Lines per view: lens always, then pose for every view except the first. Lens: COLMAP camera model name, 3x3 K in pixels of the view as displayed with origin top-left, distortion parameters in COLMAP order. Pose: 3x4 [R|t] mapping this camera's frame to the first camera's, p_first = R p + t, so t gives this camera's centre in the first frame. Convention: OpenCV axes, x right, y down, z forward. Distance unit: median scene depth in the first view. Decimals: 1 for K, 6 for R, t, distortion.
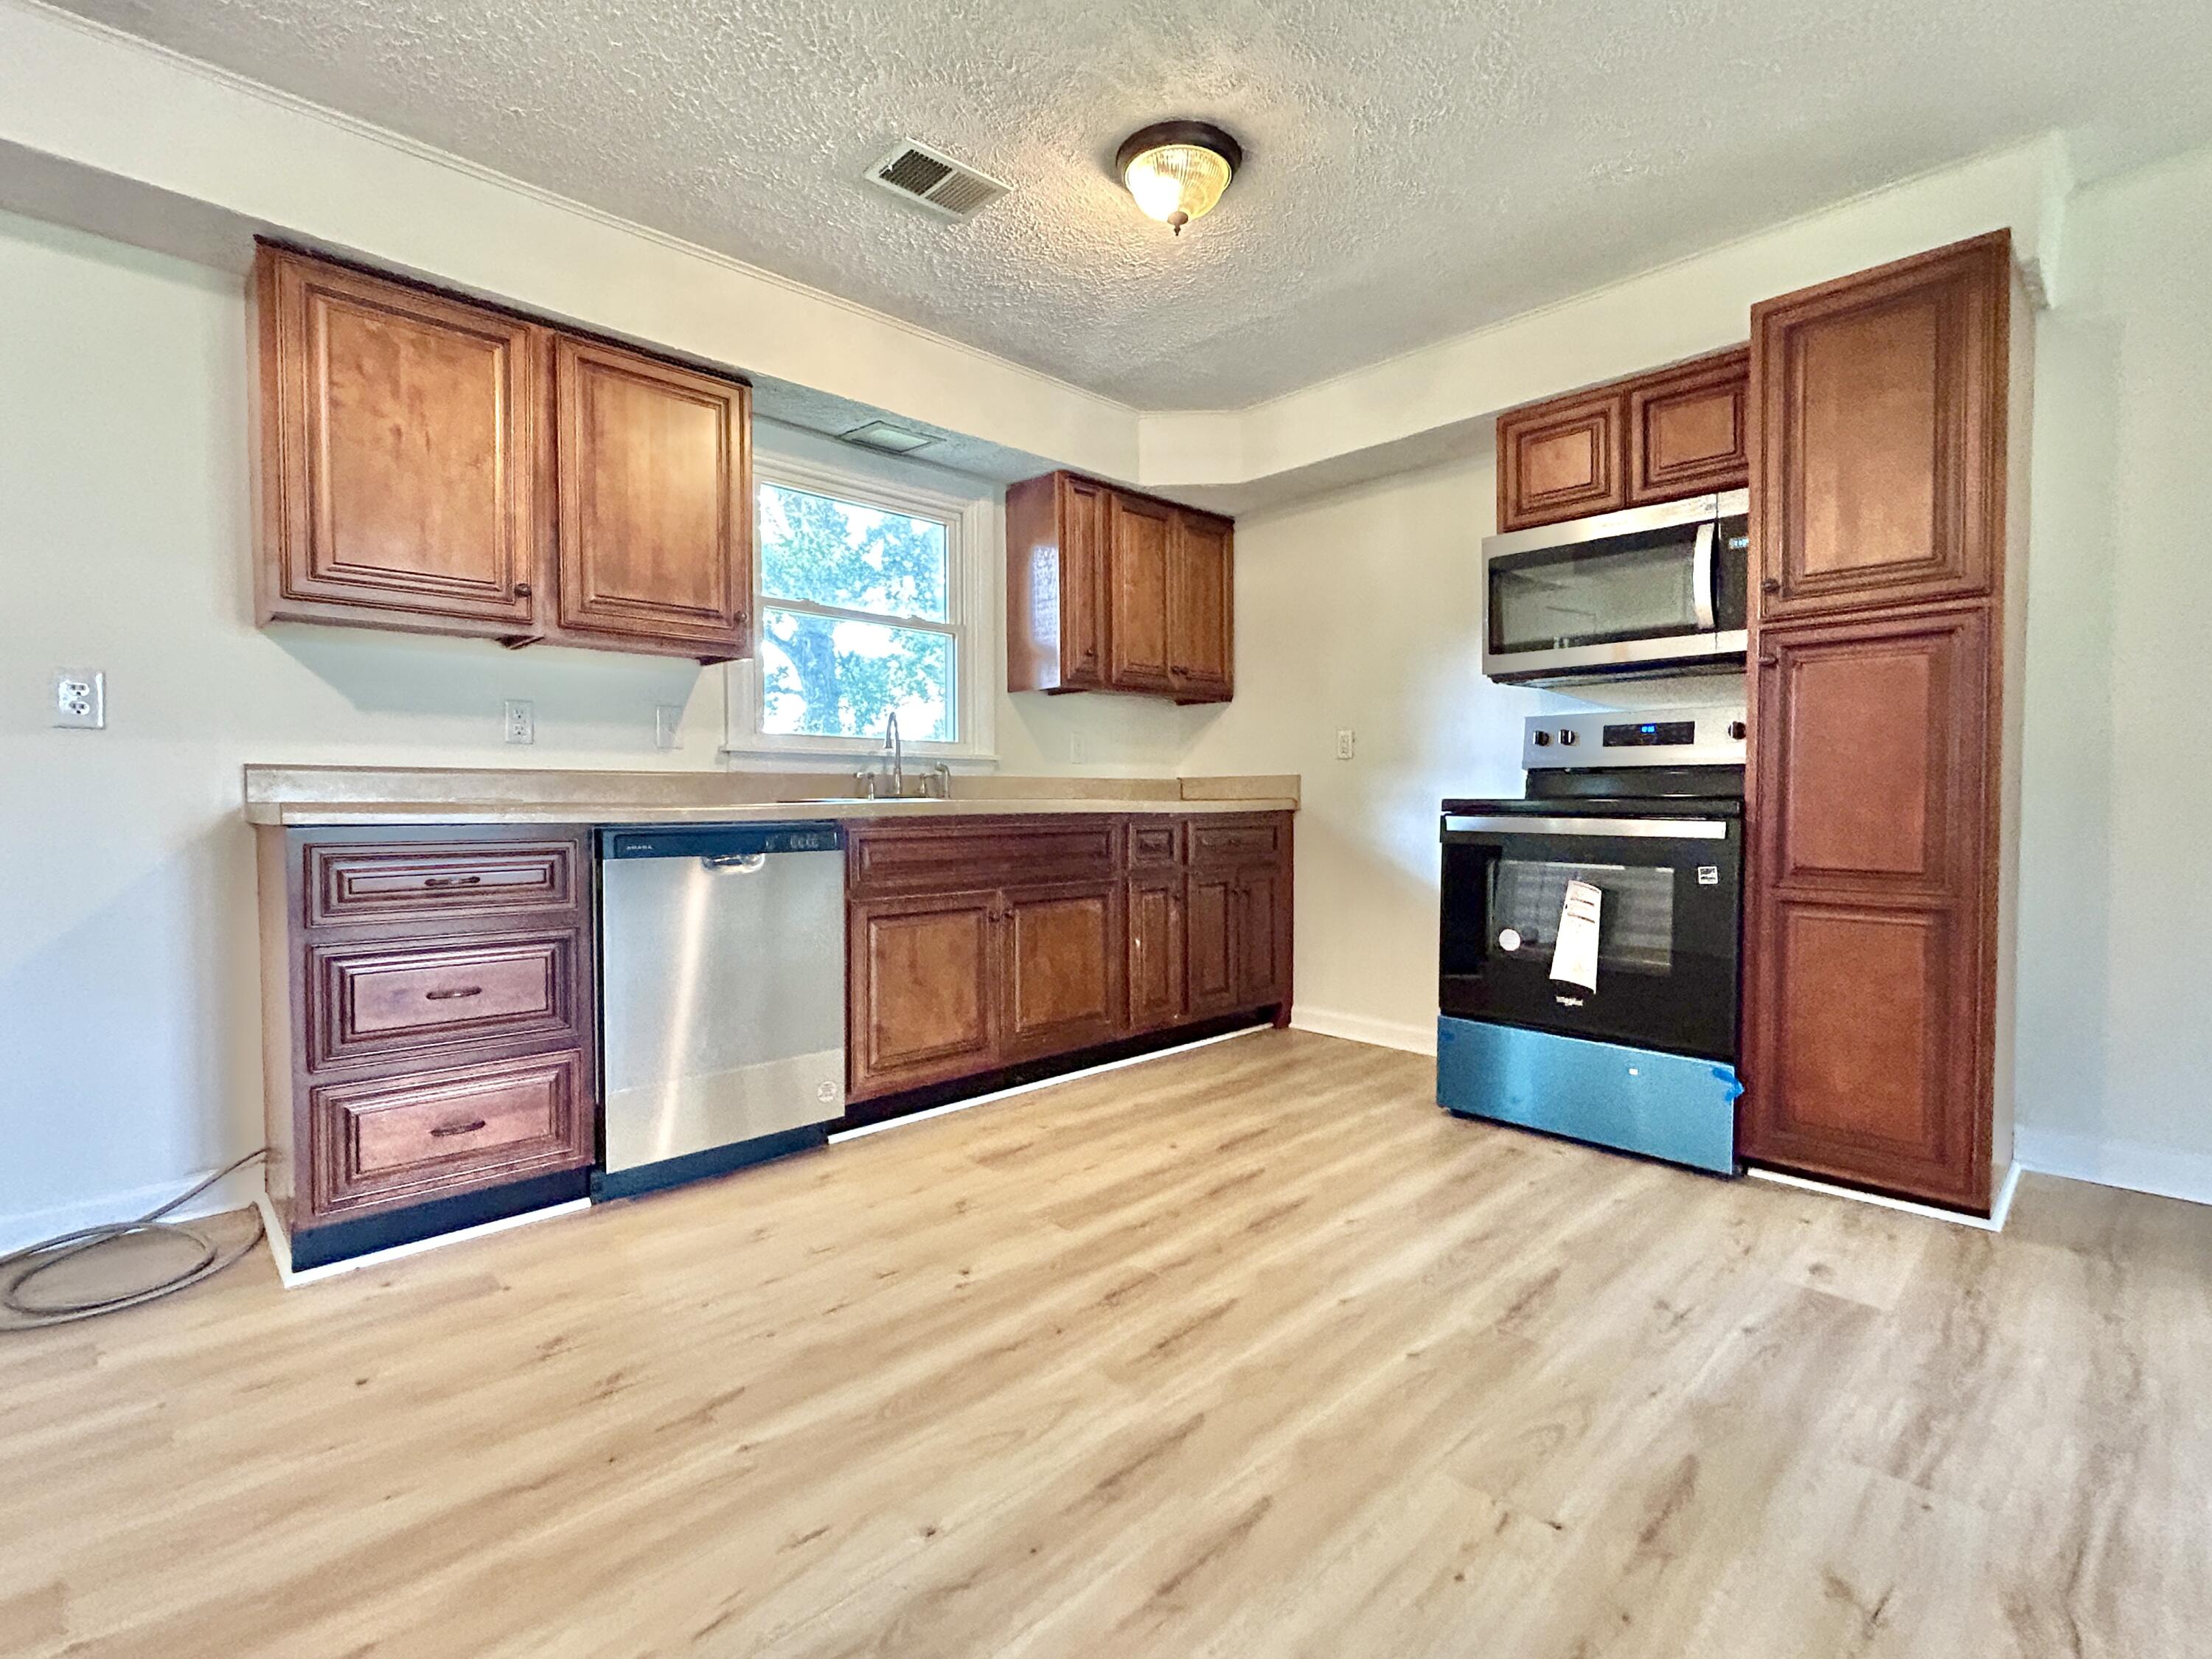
lens RADIAL K [[1012.7, 0, 1106.0], [0, 1012.7, 829.5], [0, 0, 1]] dist [-0.000928, -0.000073]
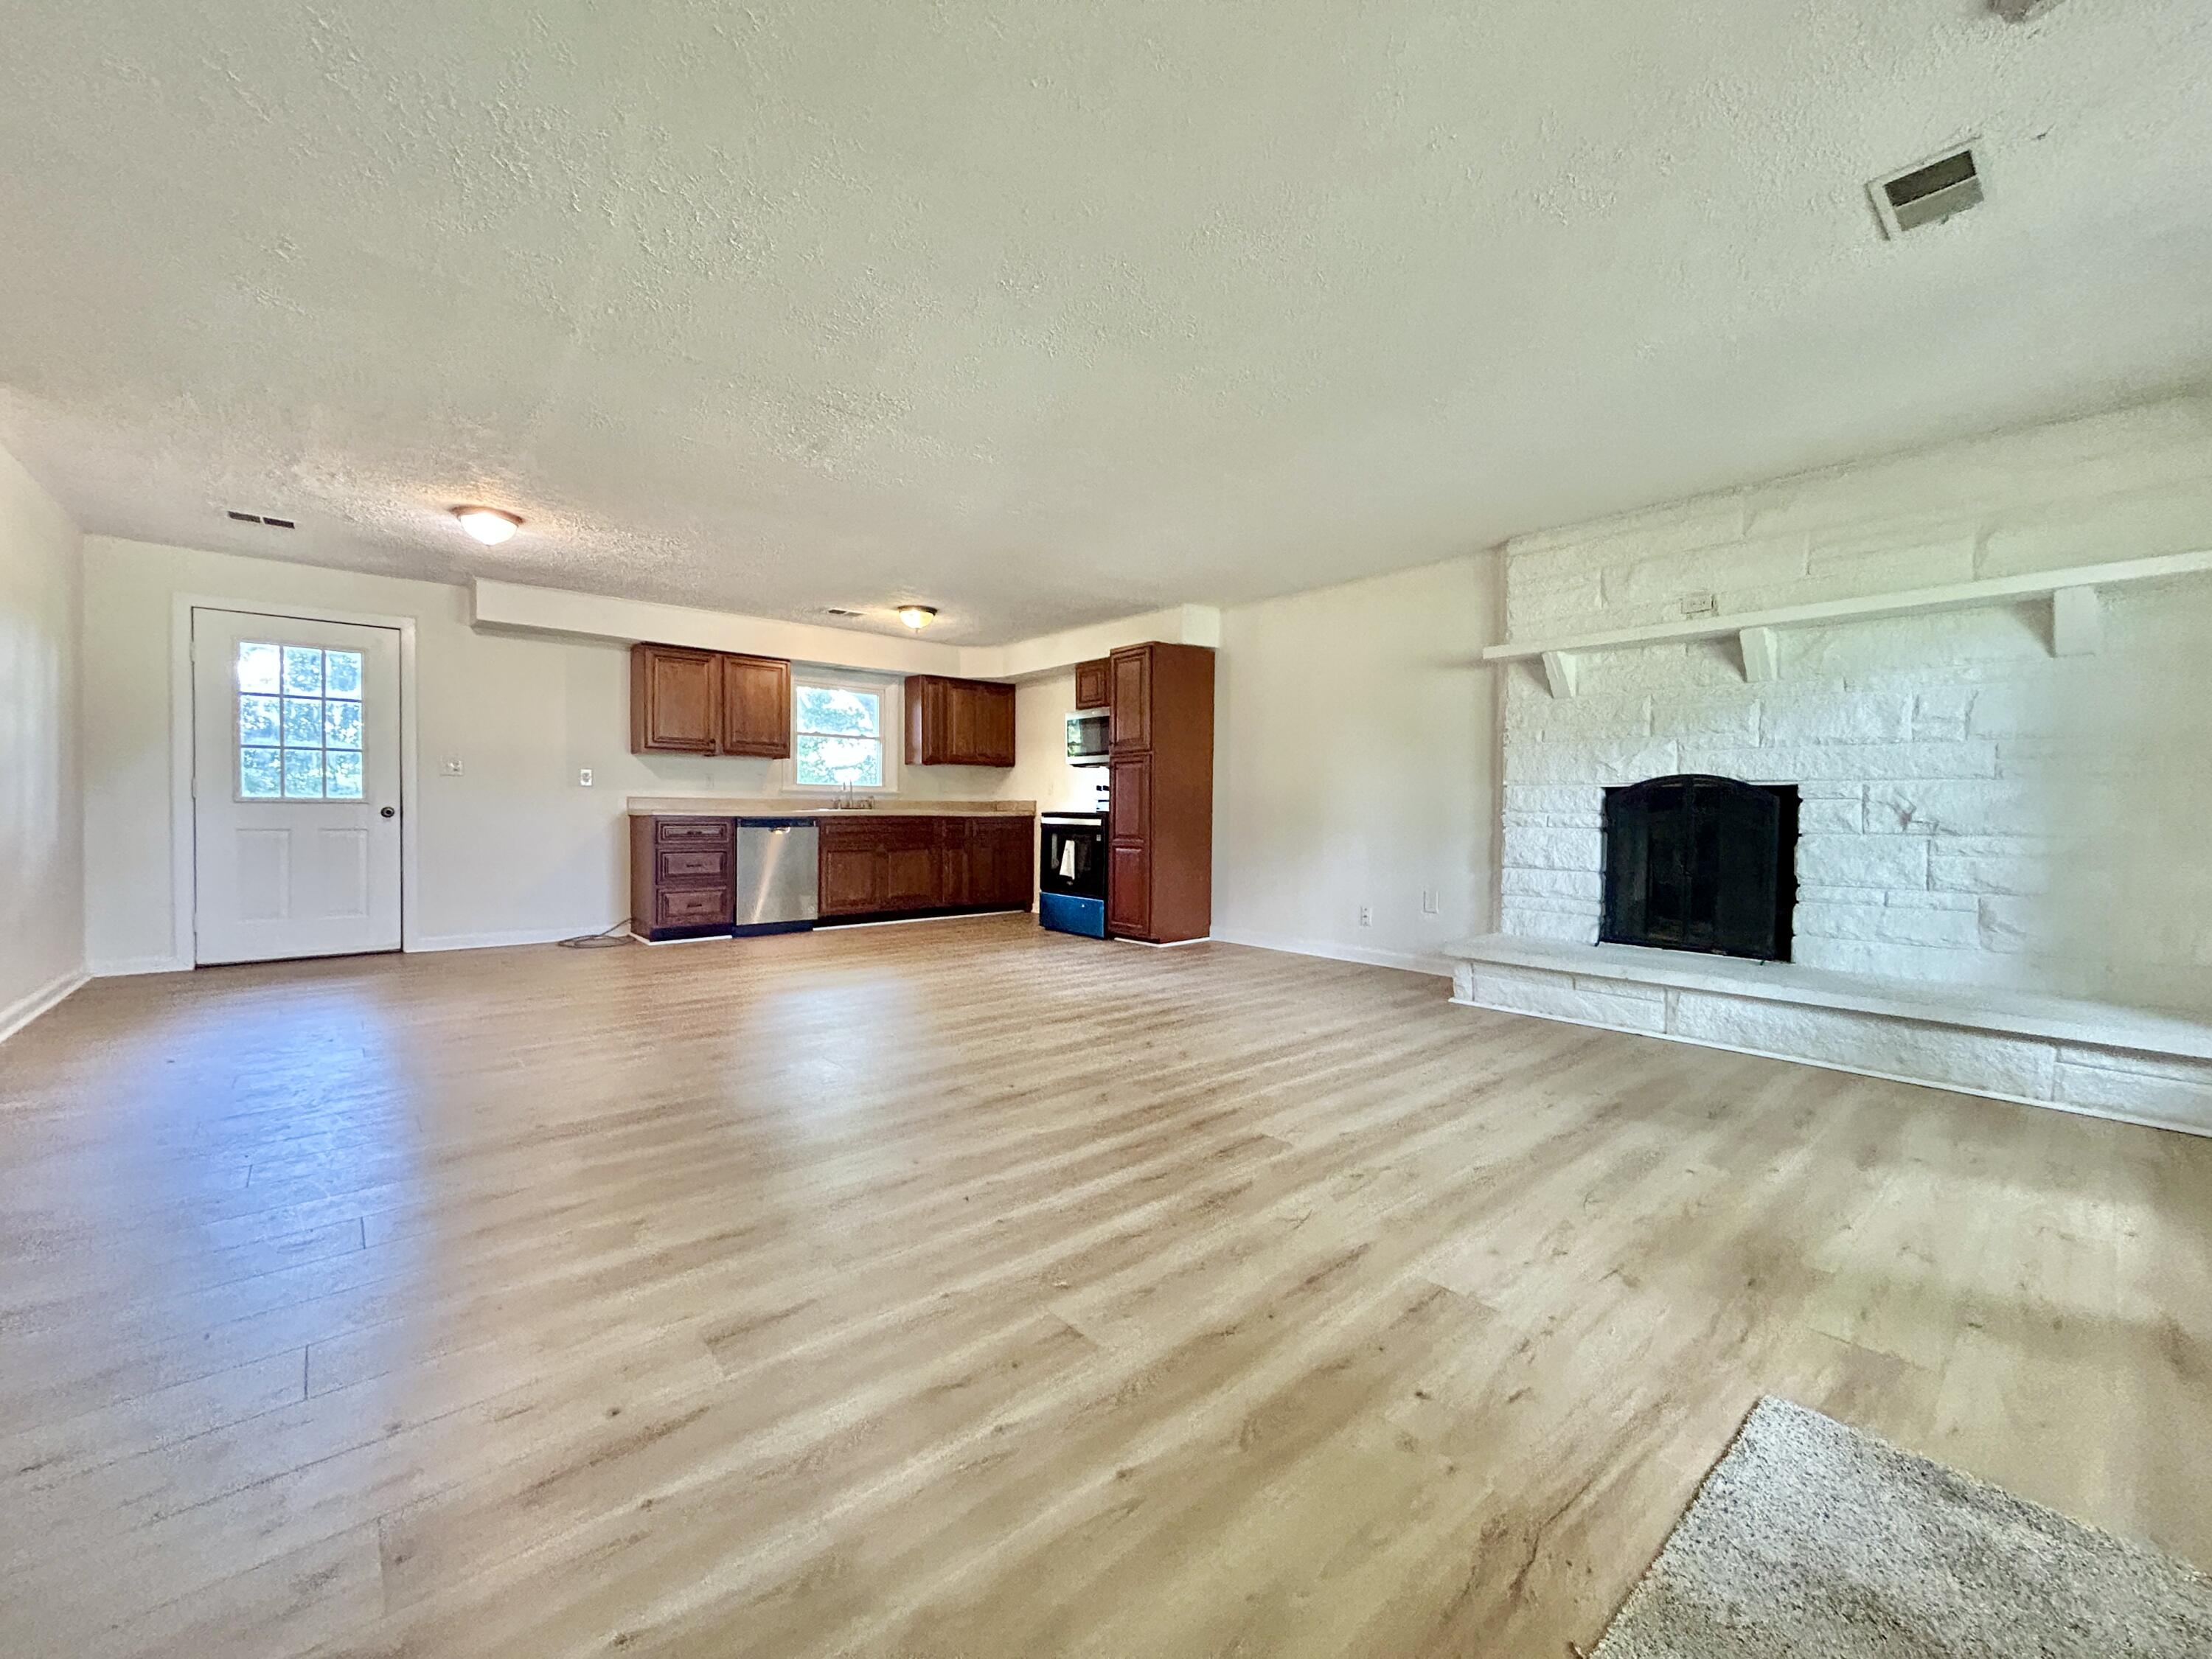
lens RADIAL K [[893.0, 0, 1106.0], [0, 893.0, 829.5], [0, 0, 1]] dist [0.002518, 0.000022]
pose [[0.998121, 0.011825, -0.060128, 0.646024], [-0.012334, 0.999891, -0.008103, 0.034799], [0.060026, 0.008829, 0.998158, -1.349959]]
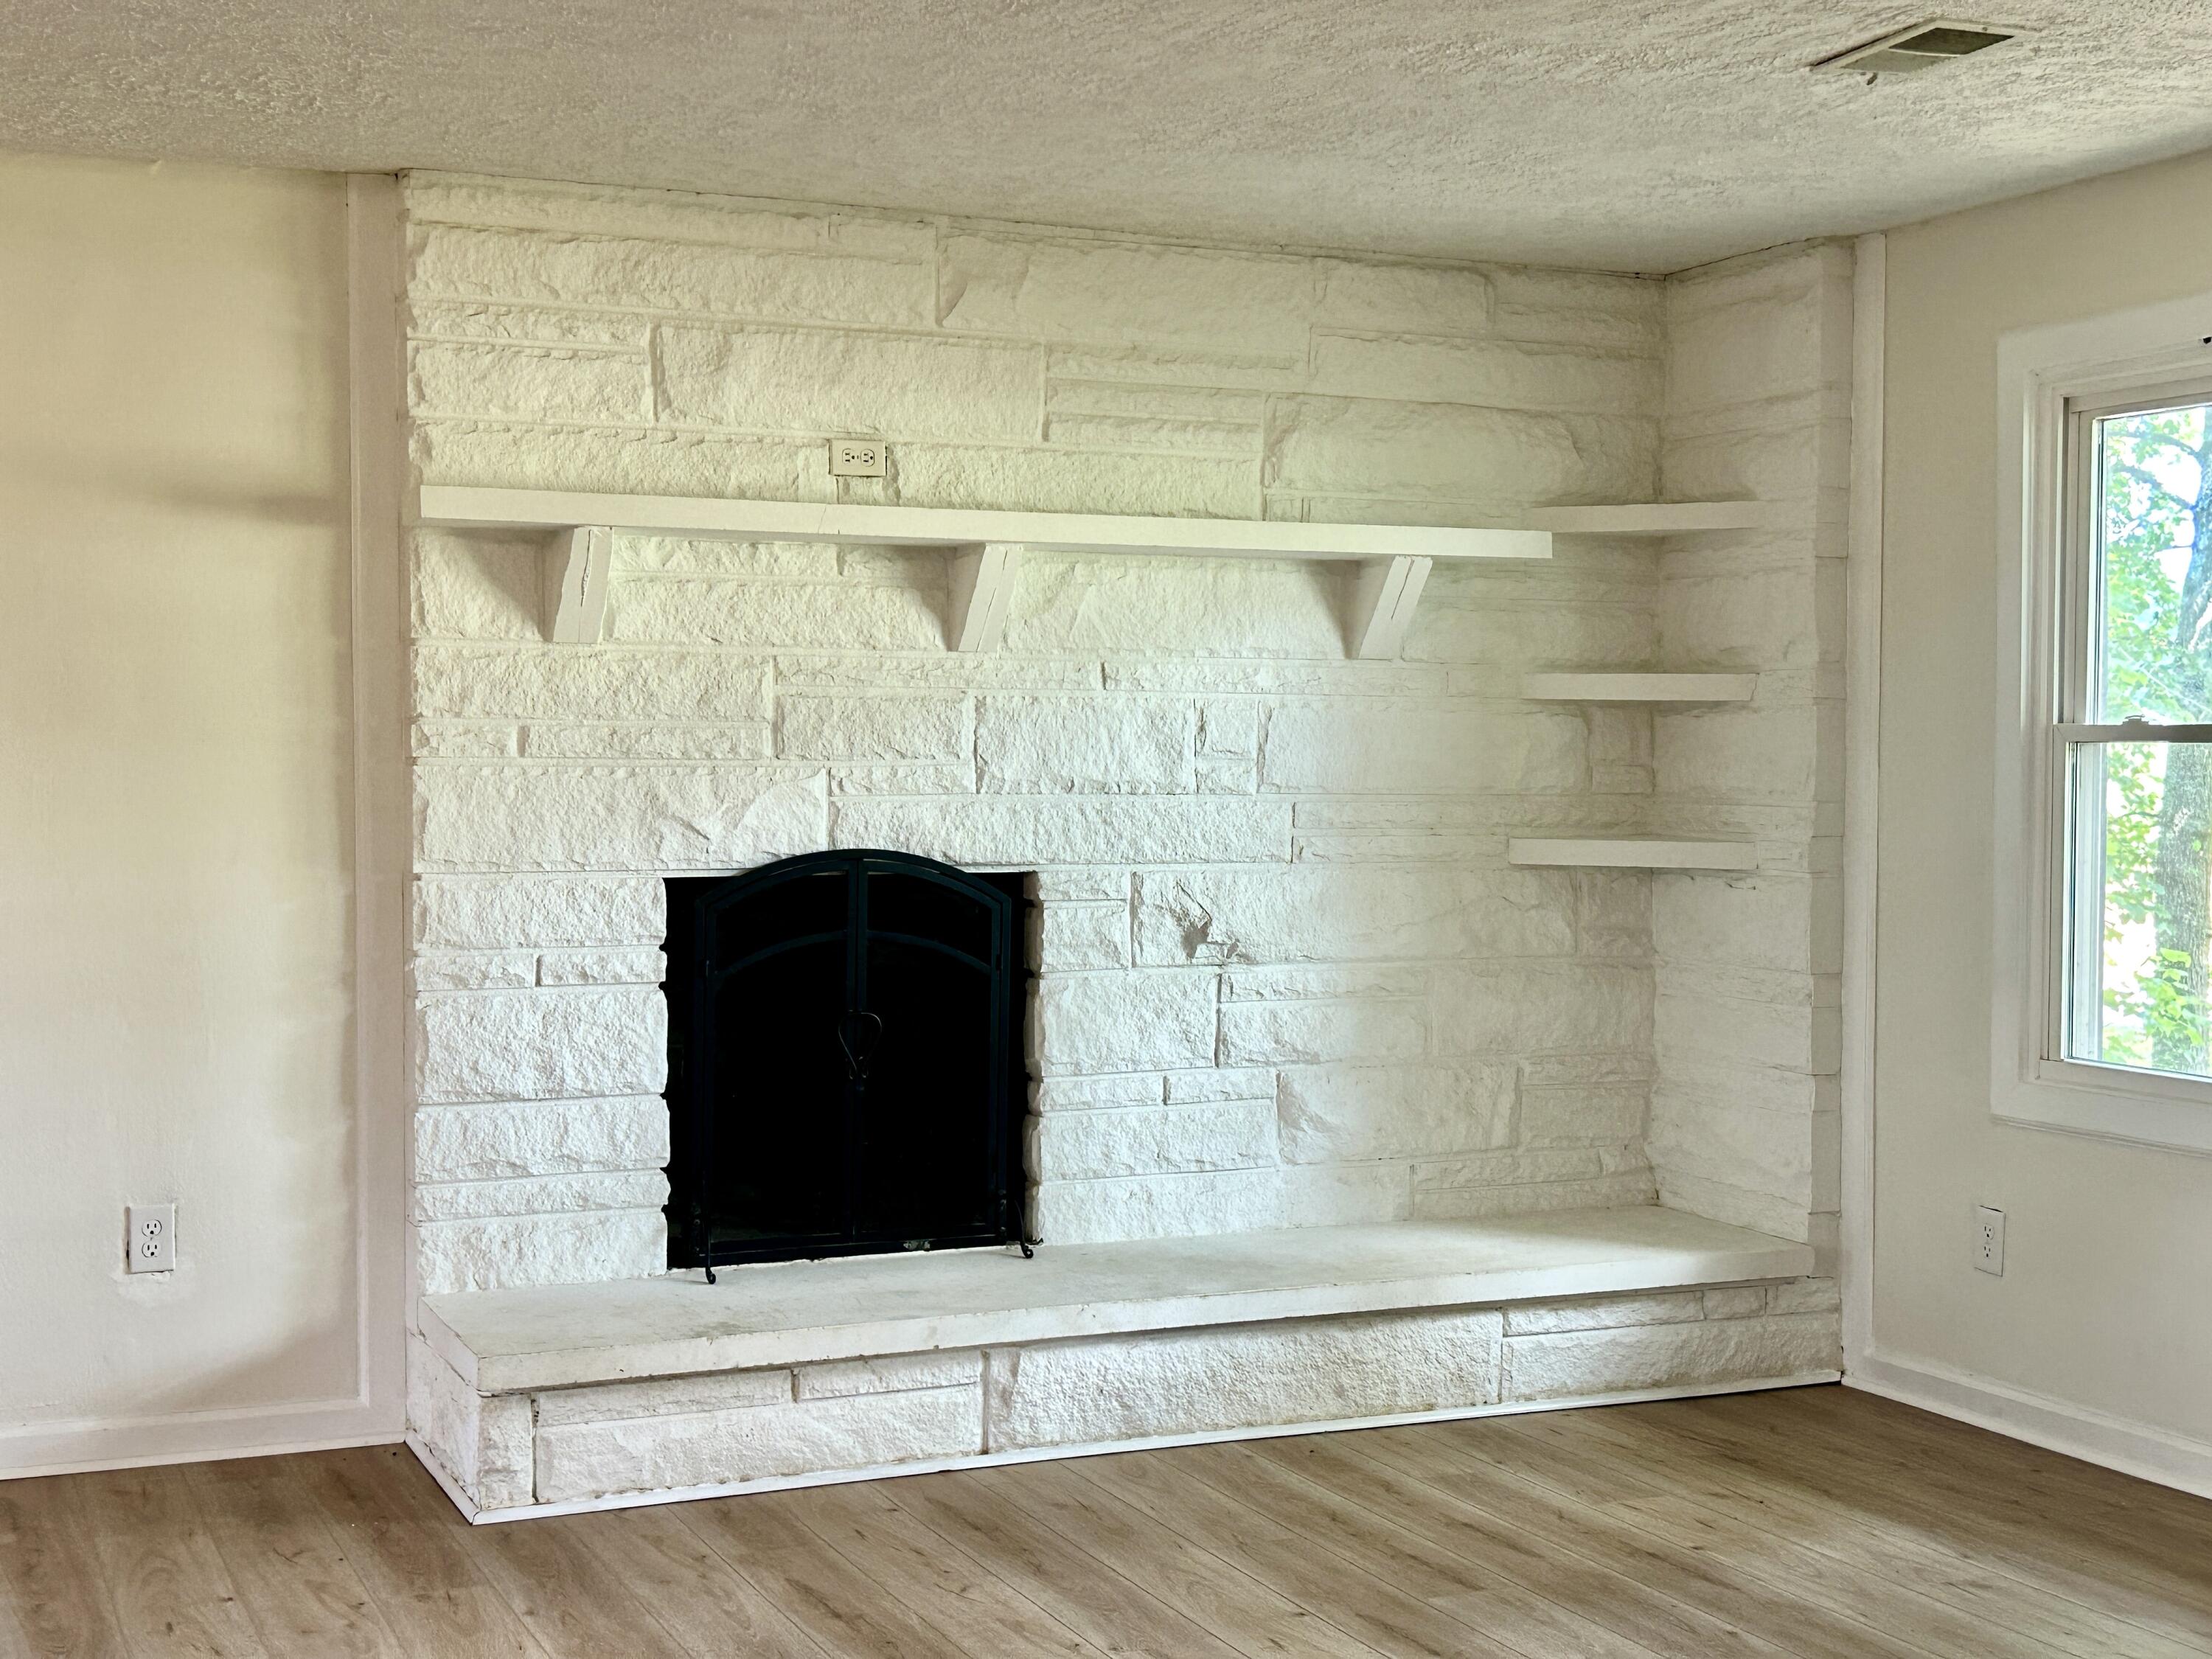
lens RADIAL K [[2822.5, 0, 1096.7], [0, 2822.5, 838.0], [0, 0, 1]] dist [0.273338, -1.162617]
pose [[0.358101, -0.027333, 0.933283, -0.270977], [0.024174, 0.999508, 0.019997, -0.116152], [-0.933370, 0.015401, 0.358586, -0.747734]]
